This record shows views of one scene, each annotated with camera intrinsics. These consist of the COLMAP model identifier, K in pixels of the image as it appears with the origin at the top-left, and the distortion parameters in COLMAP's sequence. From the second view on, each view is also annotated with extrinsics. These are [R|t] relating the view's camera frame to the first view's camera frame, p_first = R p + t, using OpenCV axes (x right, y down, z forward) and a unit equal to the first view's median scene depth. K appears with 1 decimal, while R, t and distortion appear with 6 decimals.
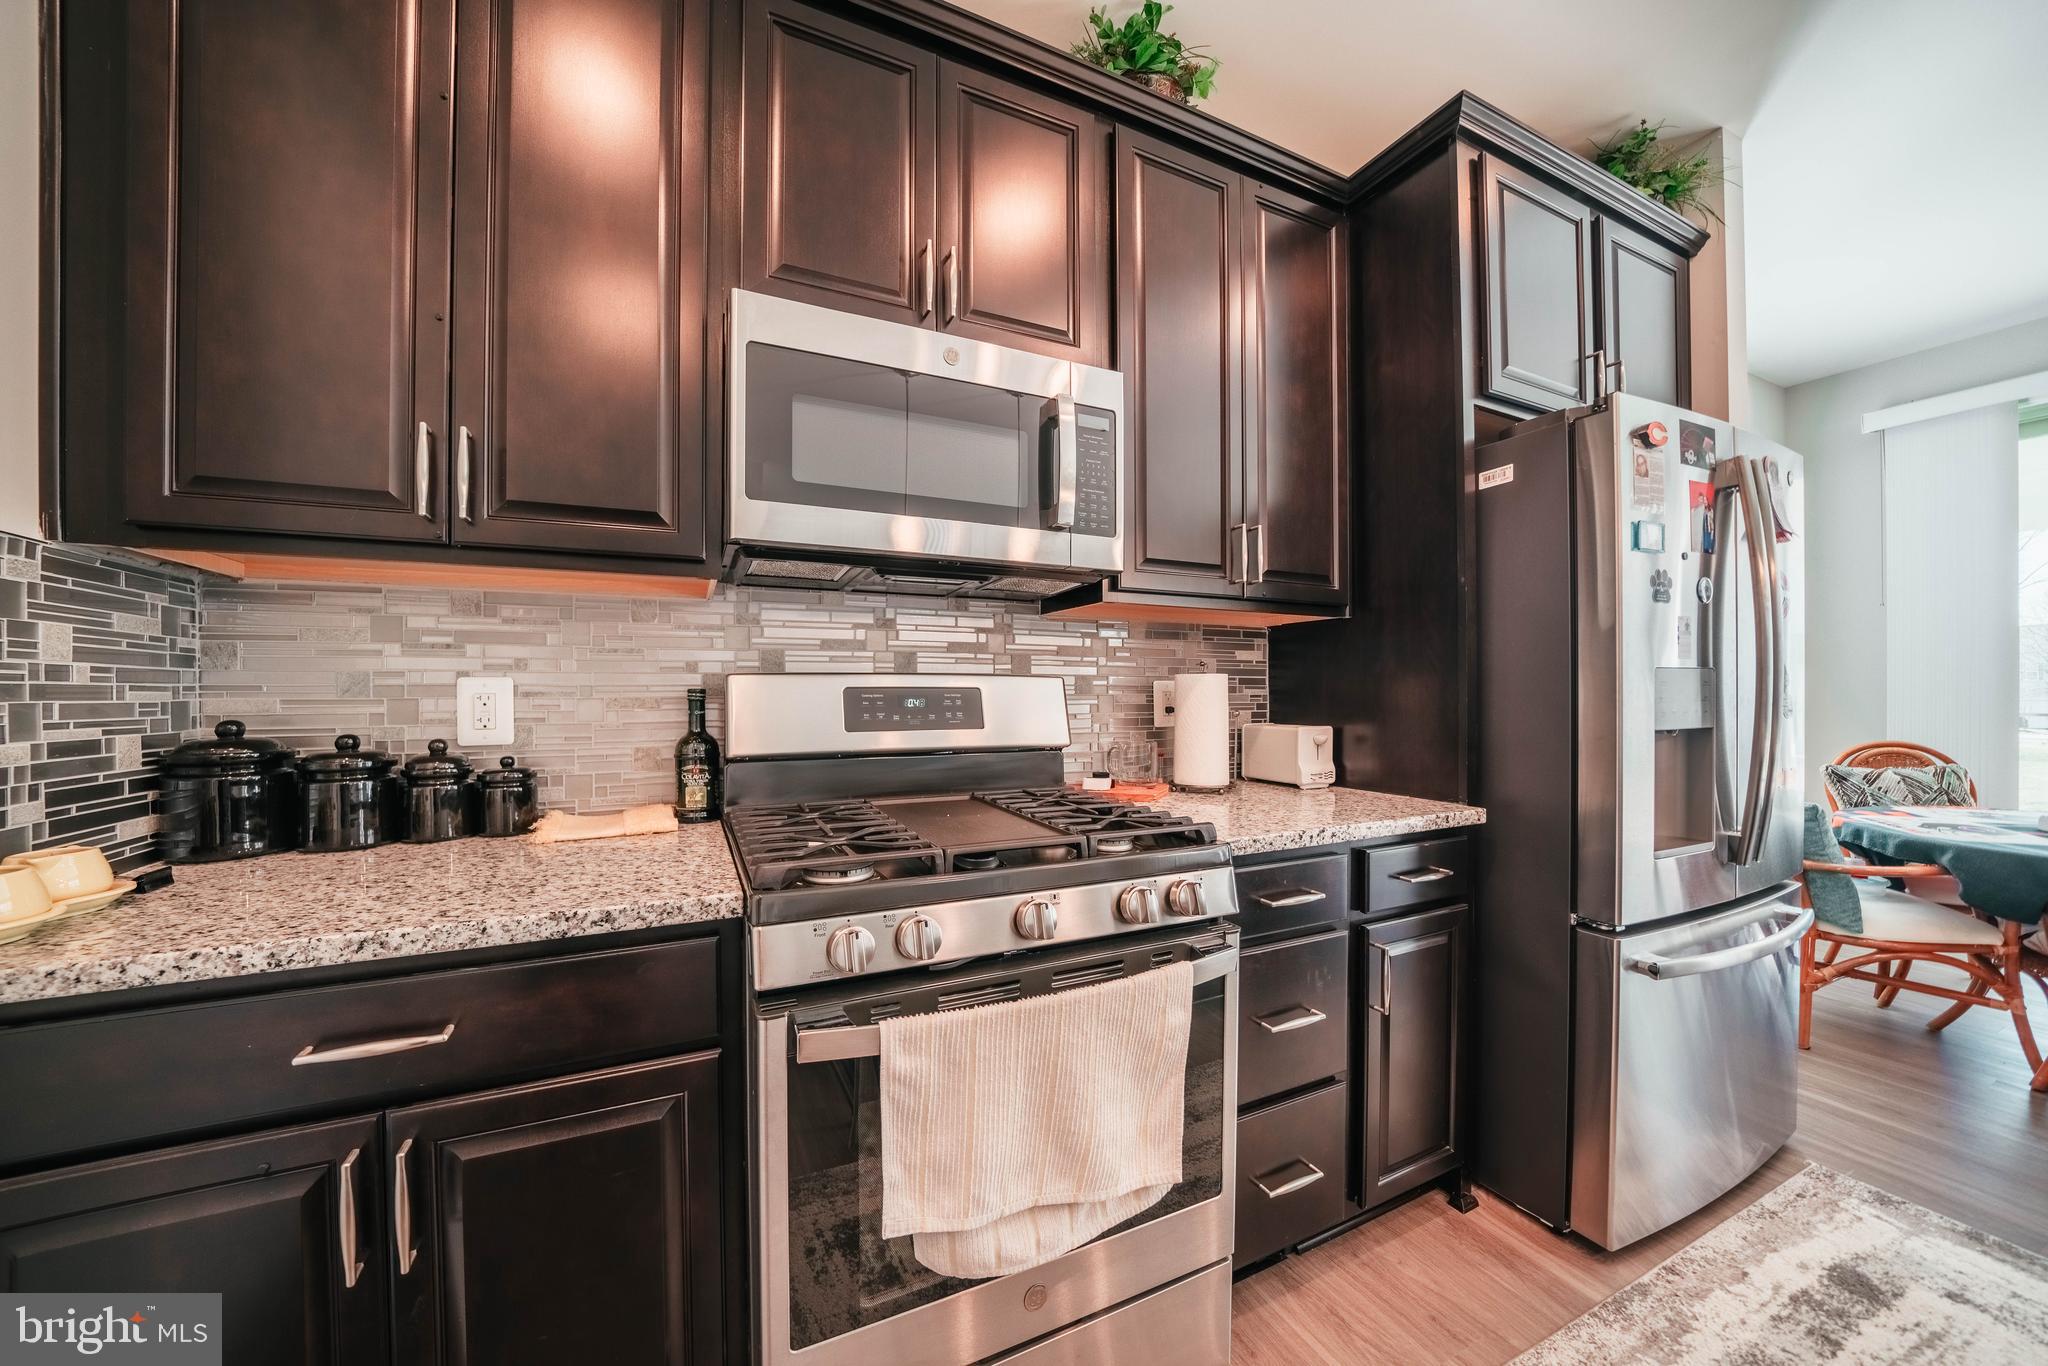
lens RADIAL K [[710.2, 0, 1016.5], [0, 710.2, 691.0], [0, 0, 1]] dist [-0.023087, 0.001966]
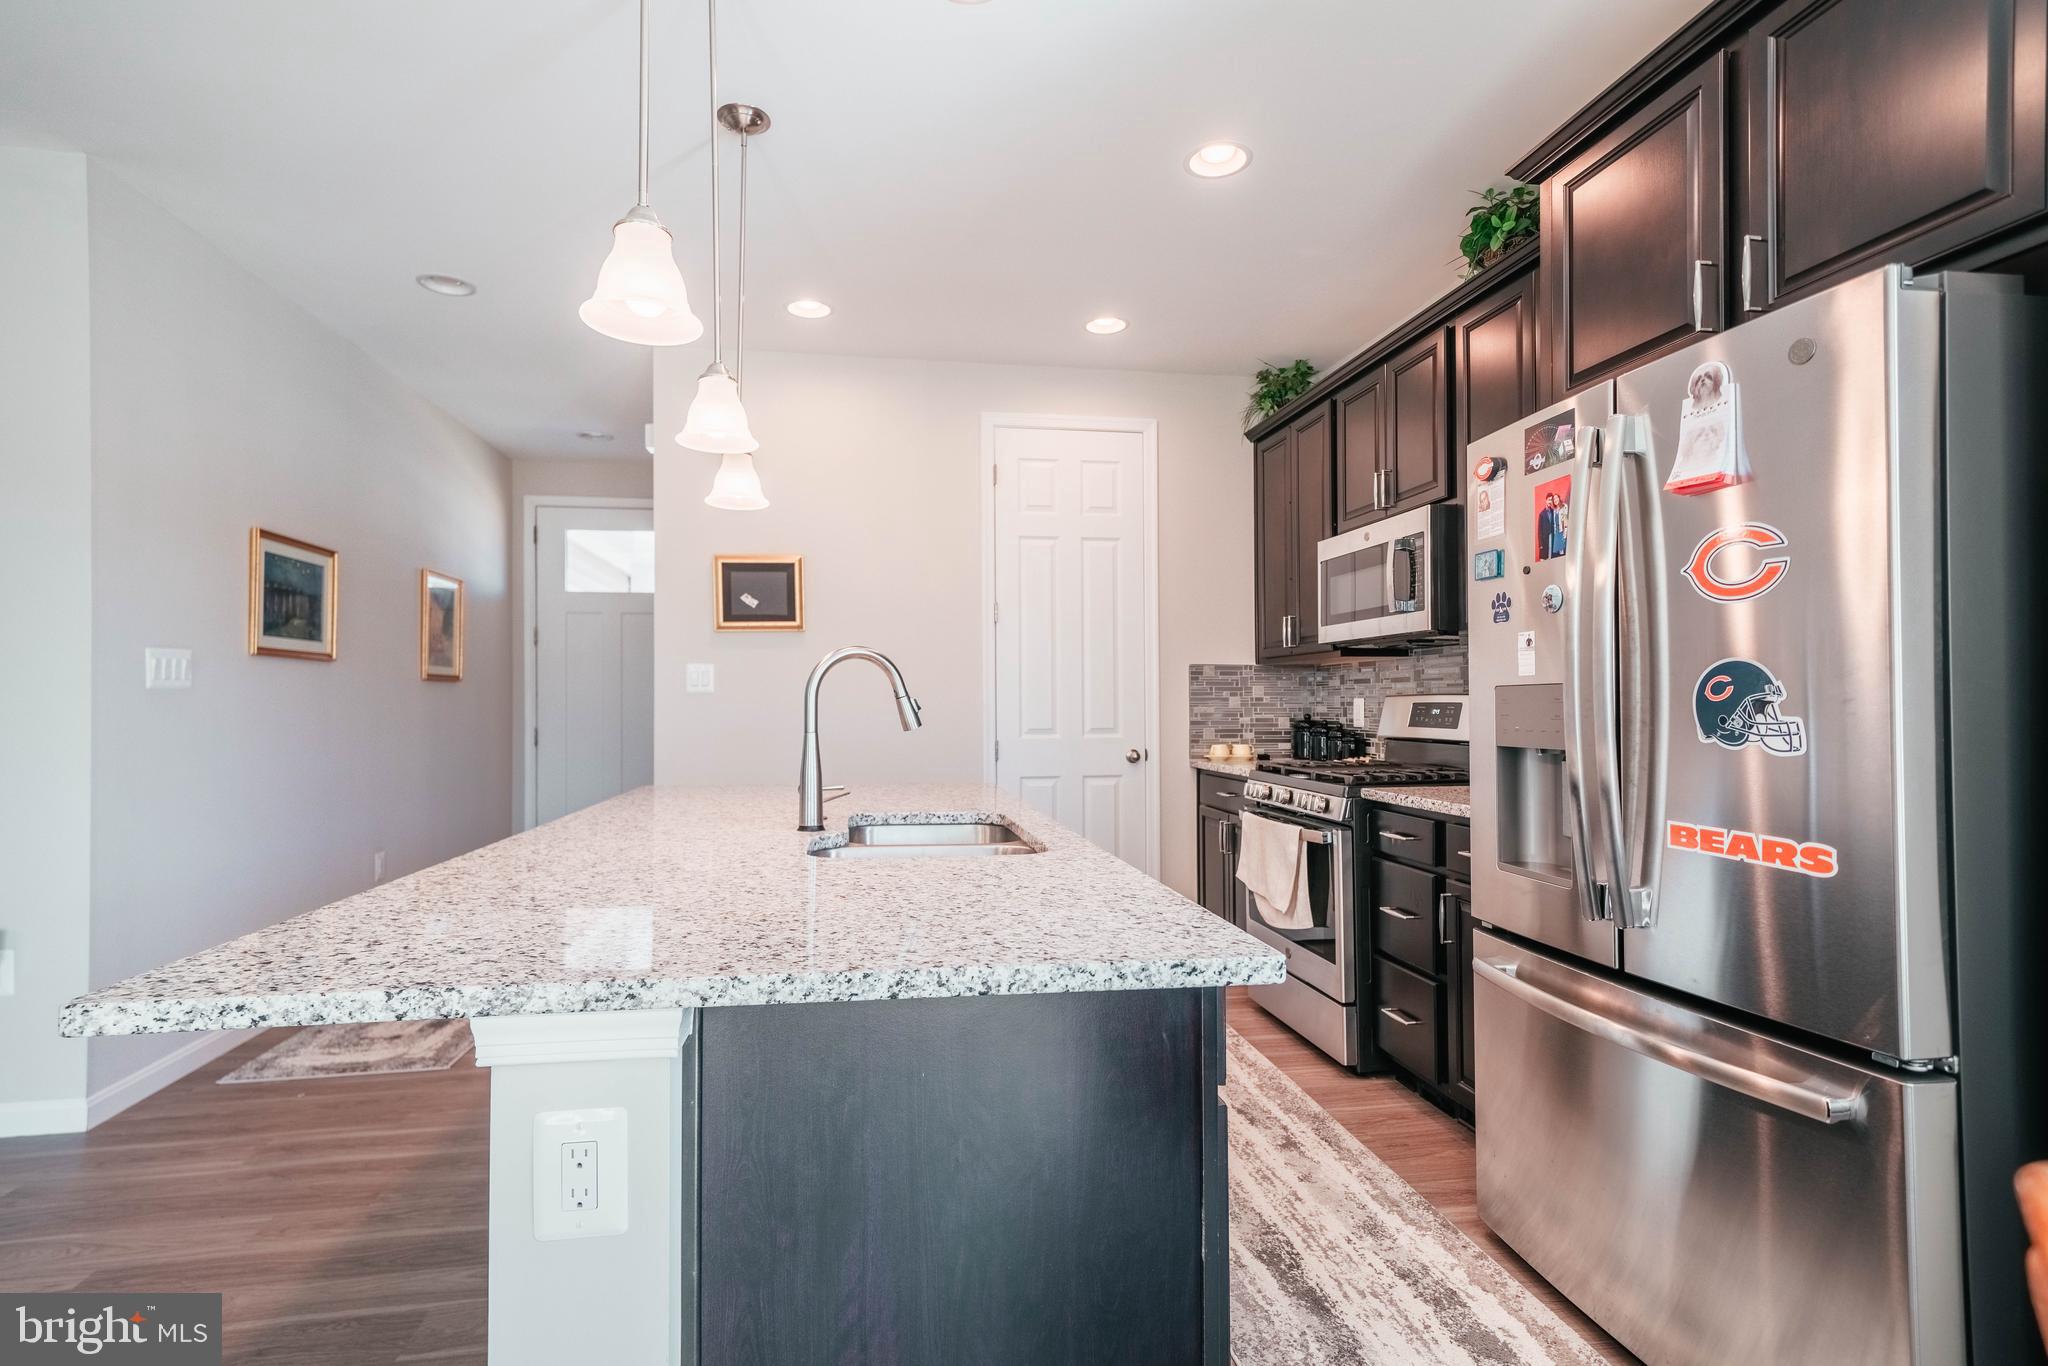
lens RADIAL K [[994.6, 0, 986.5], [0, 994.6, 695.6], [0, 0, 1]] dist [-0.002228, -0.000195]
pose [[-0.288786, -0.003491, -0.957387, 2.558171], [0.003601, 0.999982, -0.004732, -0.015314], [0.957387, -0.004814, -0.288768, 0.691568]]
